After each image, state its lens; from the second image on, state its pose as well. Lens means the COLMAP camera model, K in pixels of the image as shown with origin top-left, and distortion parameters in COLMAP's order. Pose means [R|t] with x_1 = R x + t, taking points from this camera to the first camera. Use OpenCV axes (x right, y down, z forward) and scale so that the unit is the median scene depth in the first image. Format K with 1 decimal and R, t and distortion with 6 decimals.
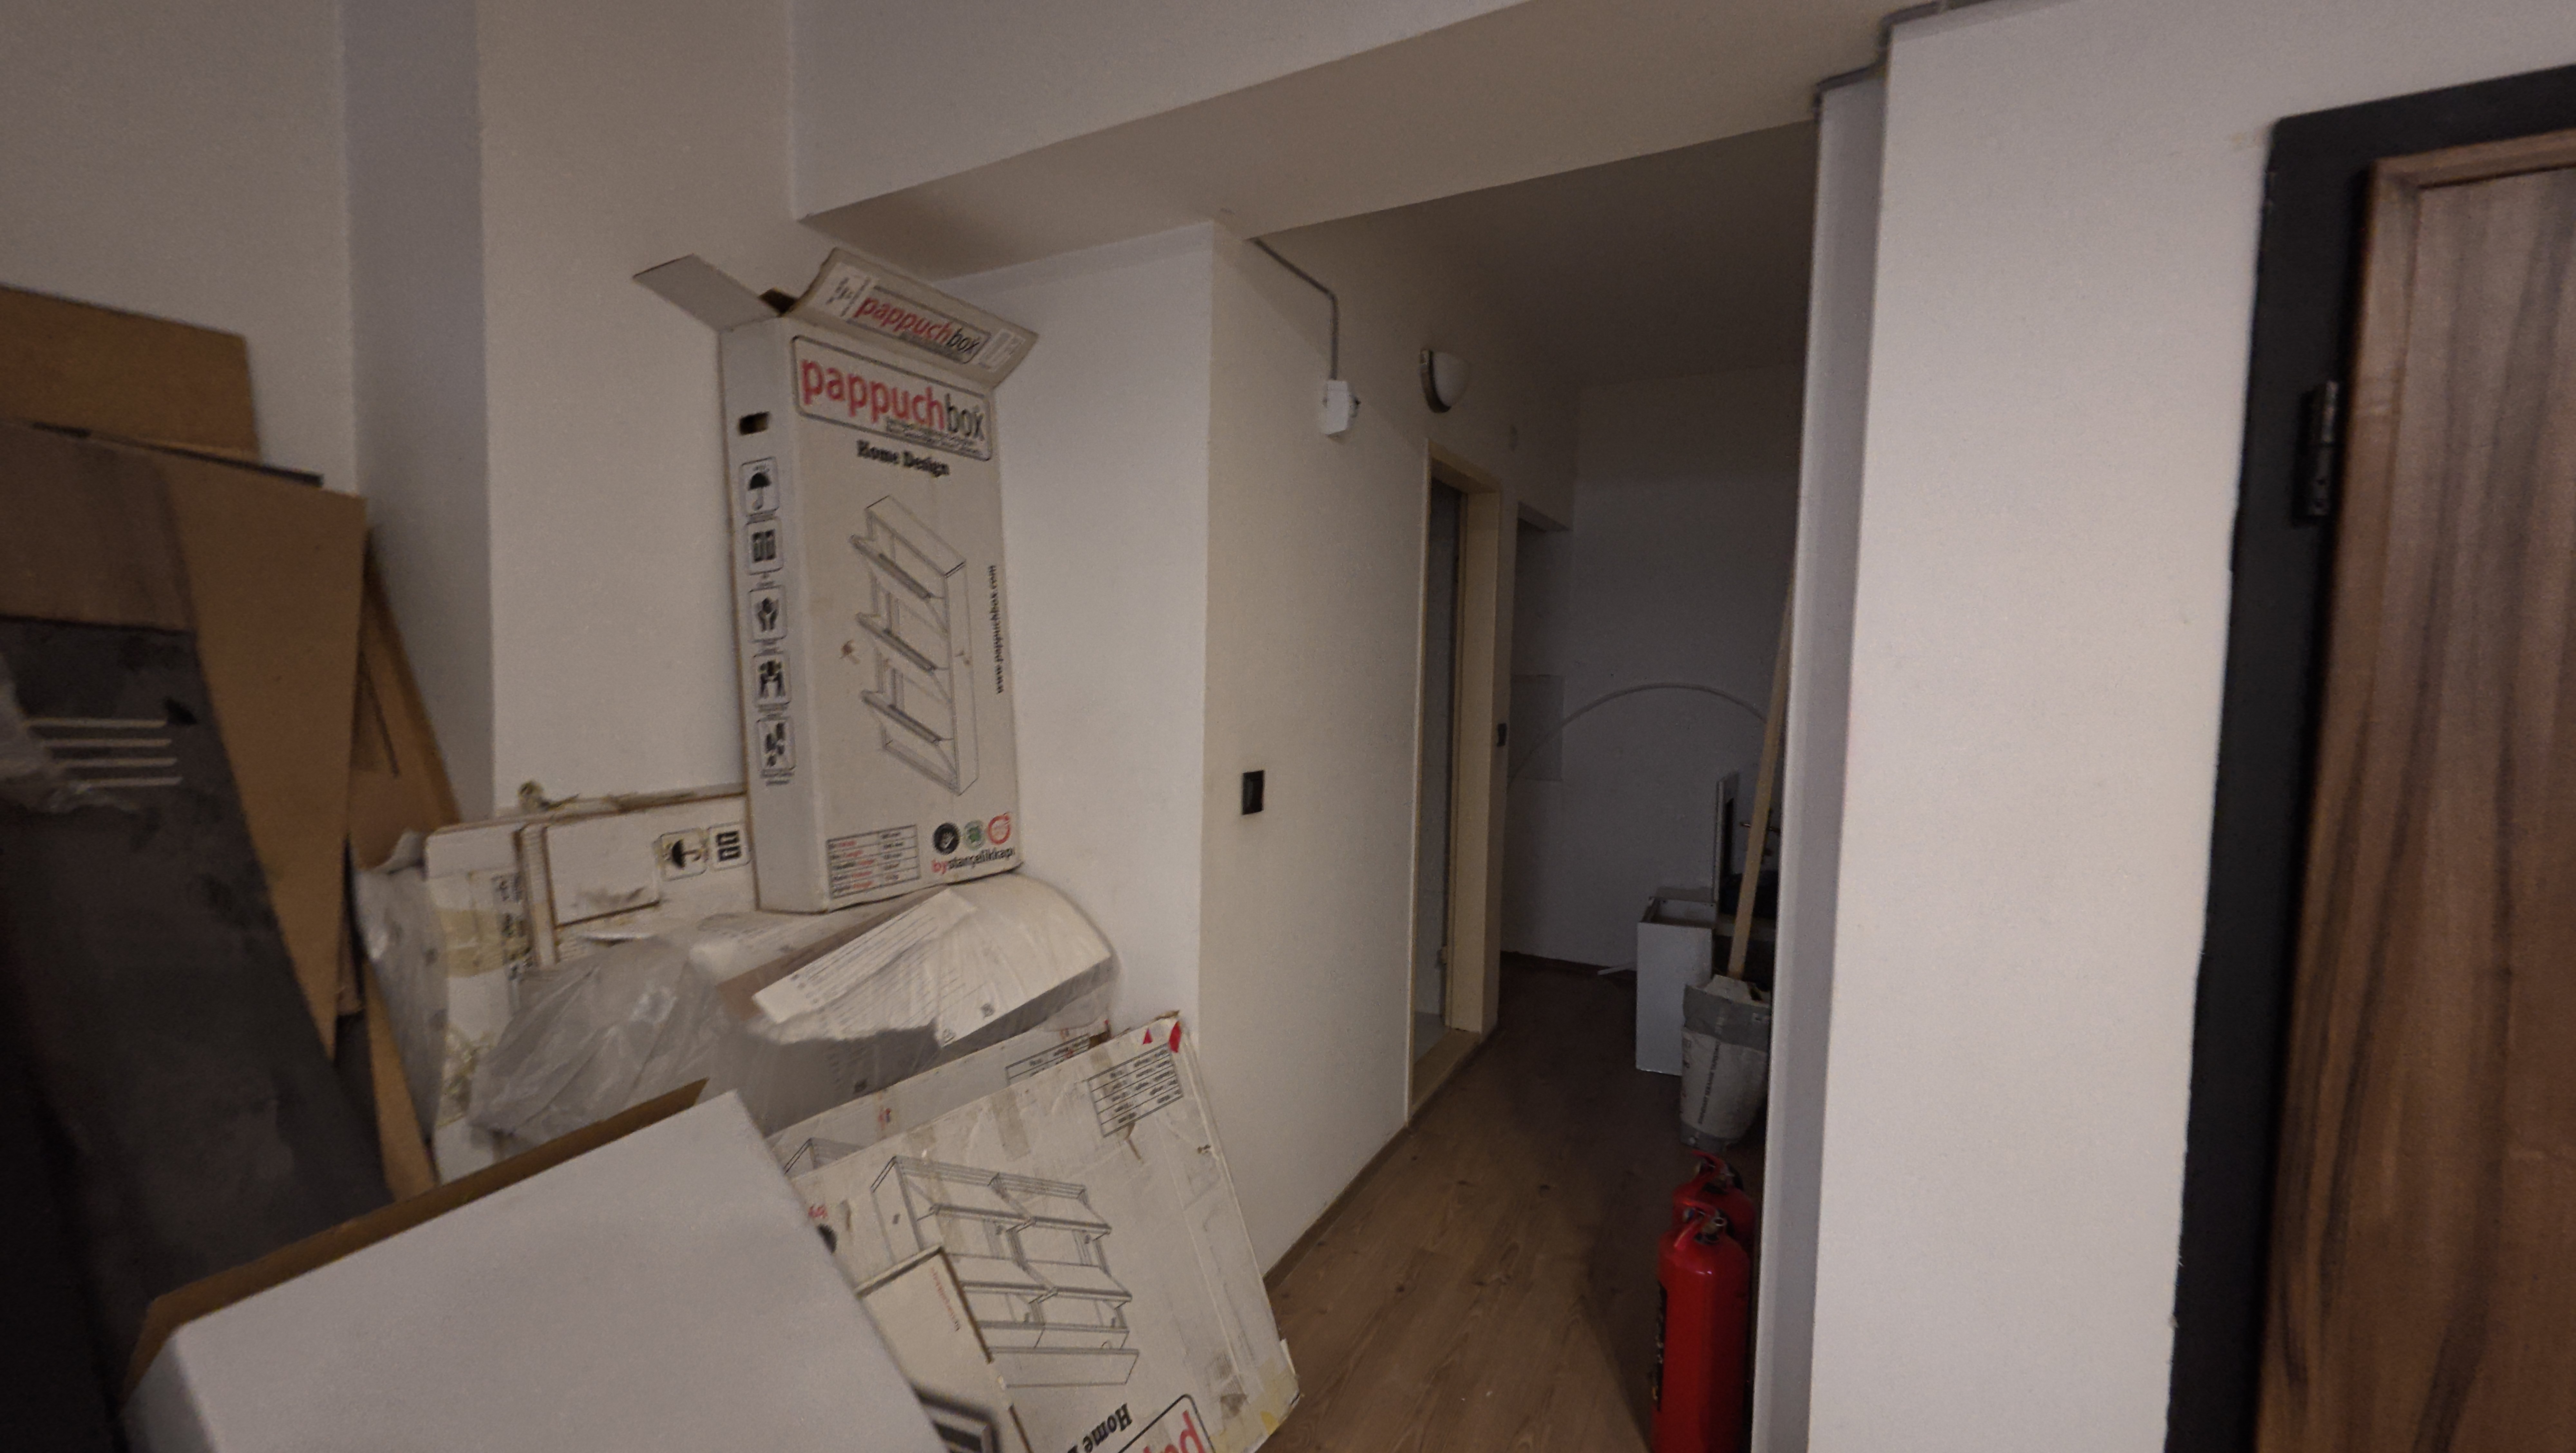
lens RADIAL K [[1008.1, 0, 1279.4], [0, 1008.1, 720.2], [0, 0, 1]] dist [0.010686, -0.002125]
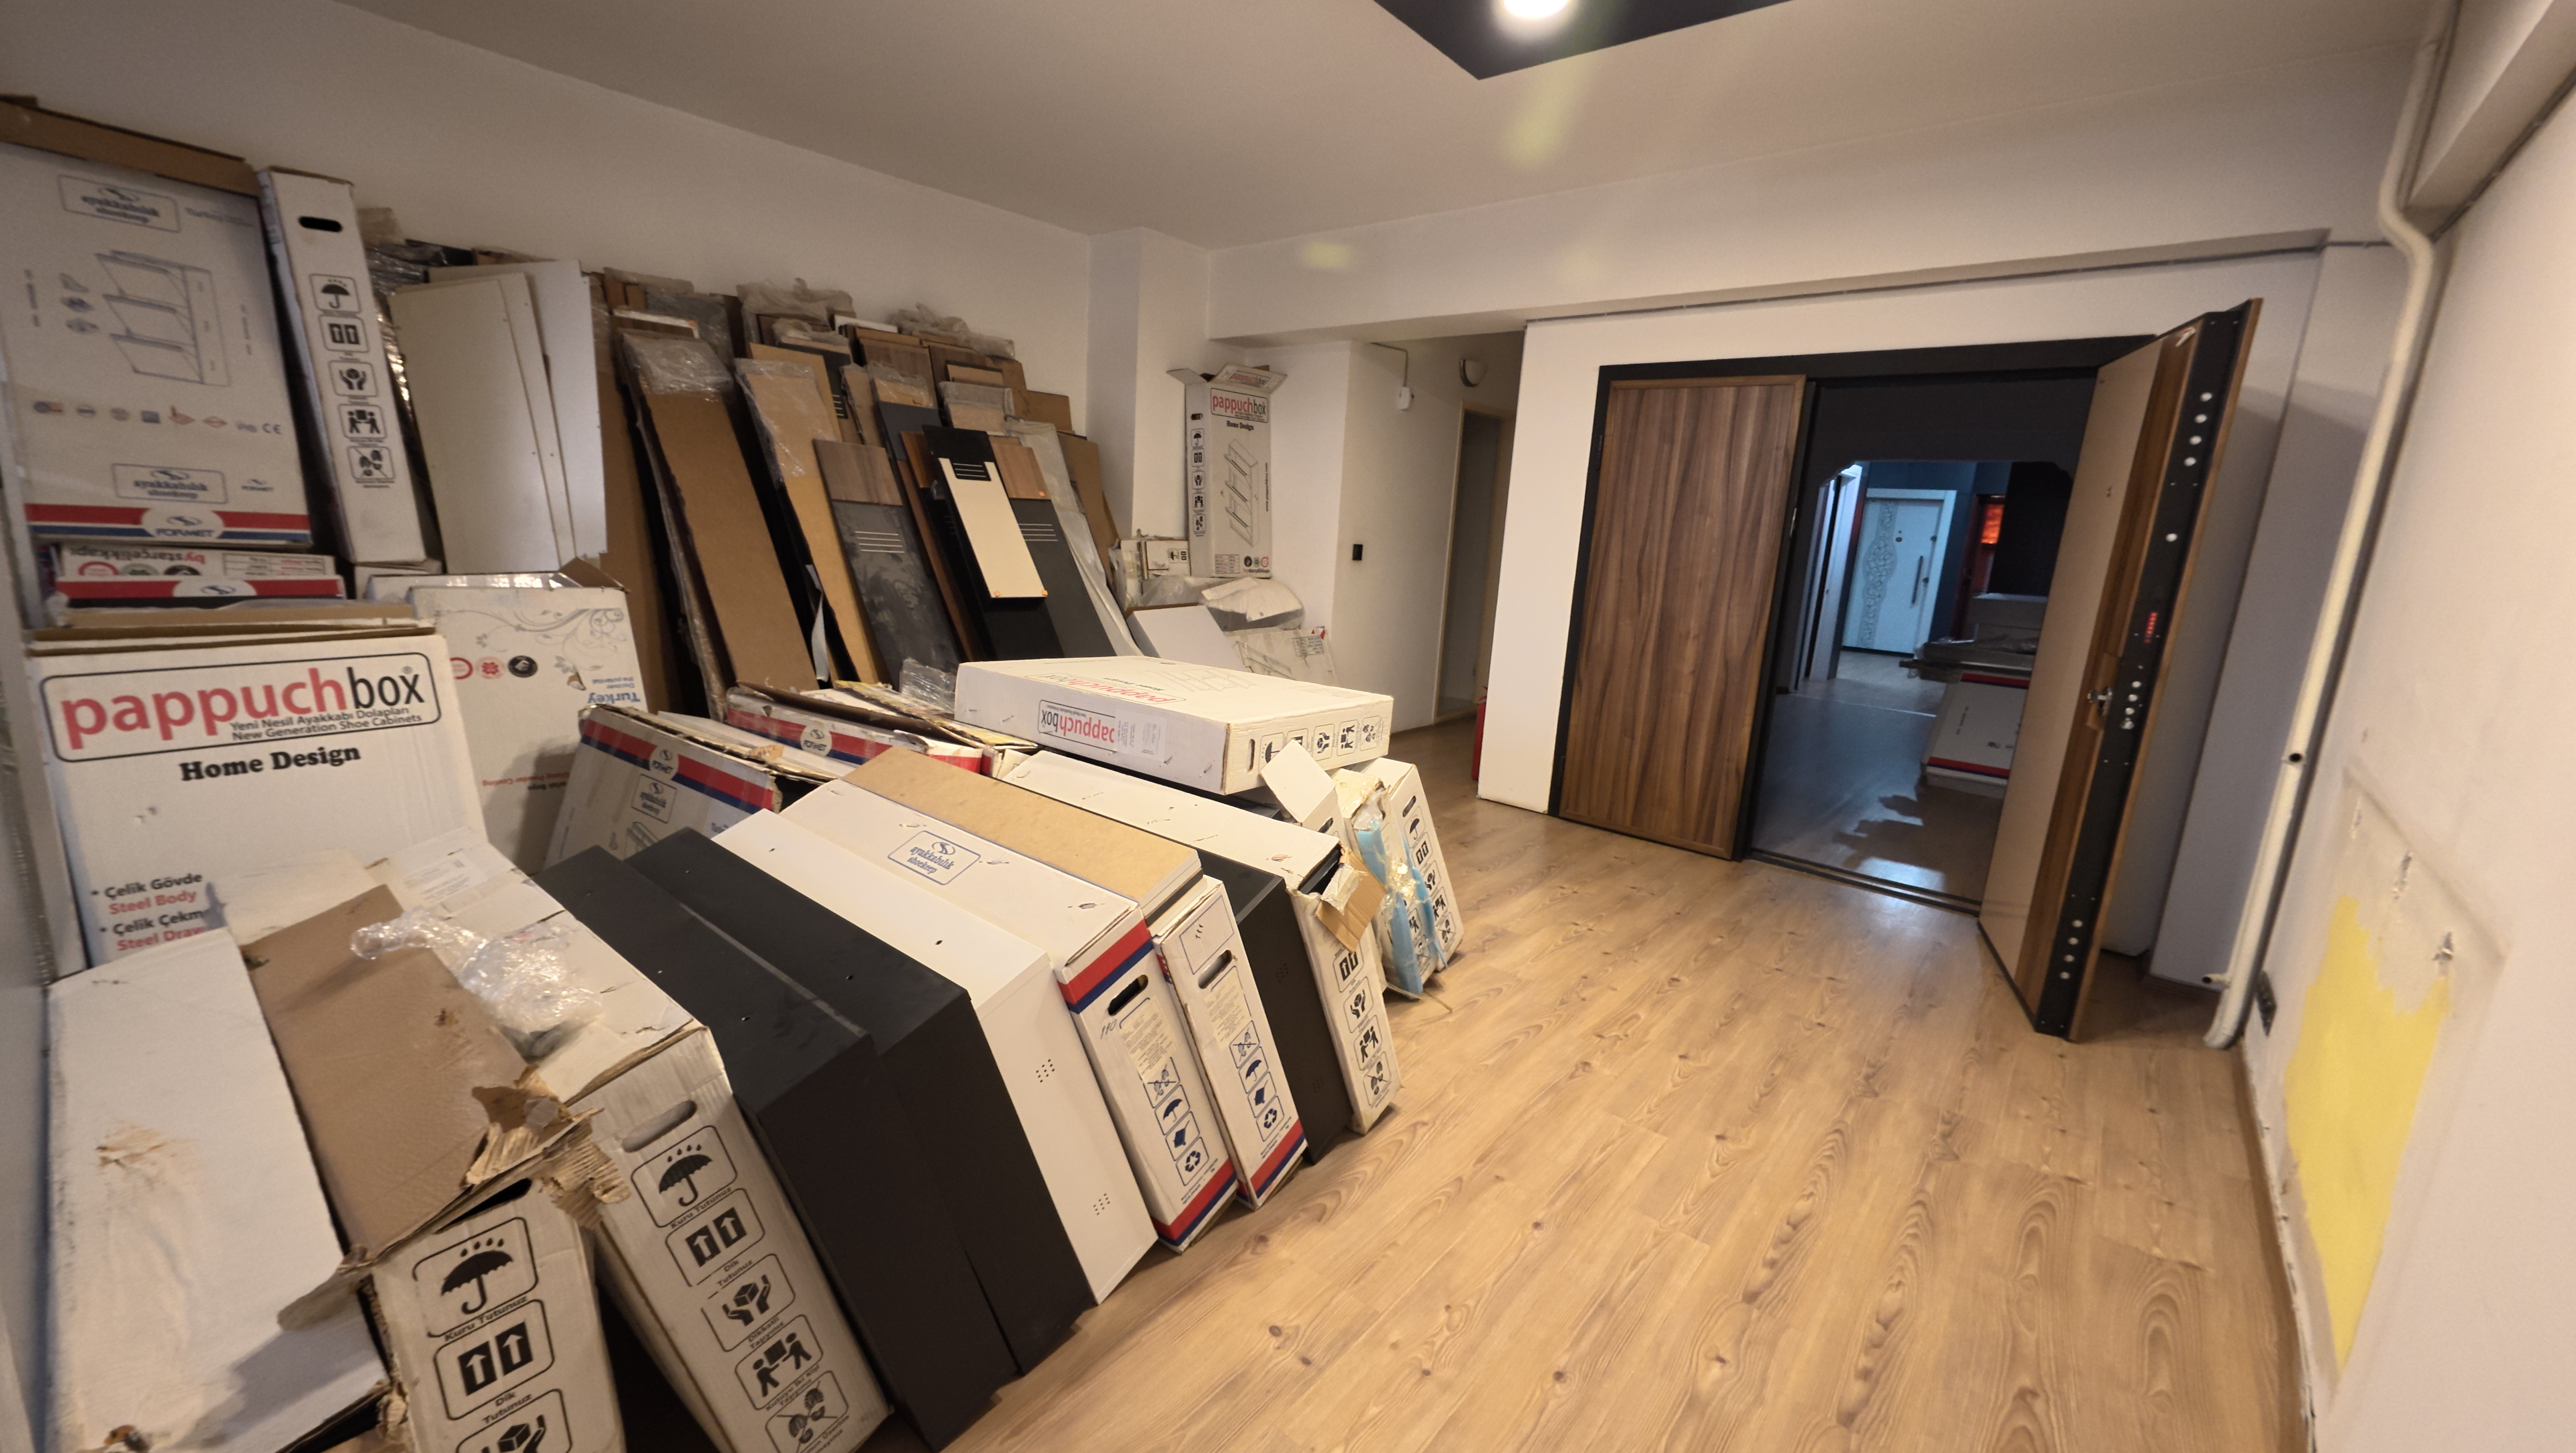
lens RADIAL K [[1008.1, 0, 1279.4], [0, 1008.1, 720.2], [0, 0, 1]] dist [0.010686, -0.002125]
pose [[0.977229, 0.074951, -0.198508, 0.338037], [-0.046940, 0.988720, 0.142232, 0.143155], [0.206929, -0.129675, 0.969724, -1.706771]]
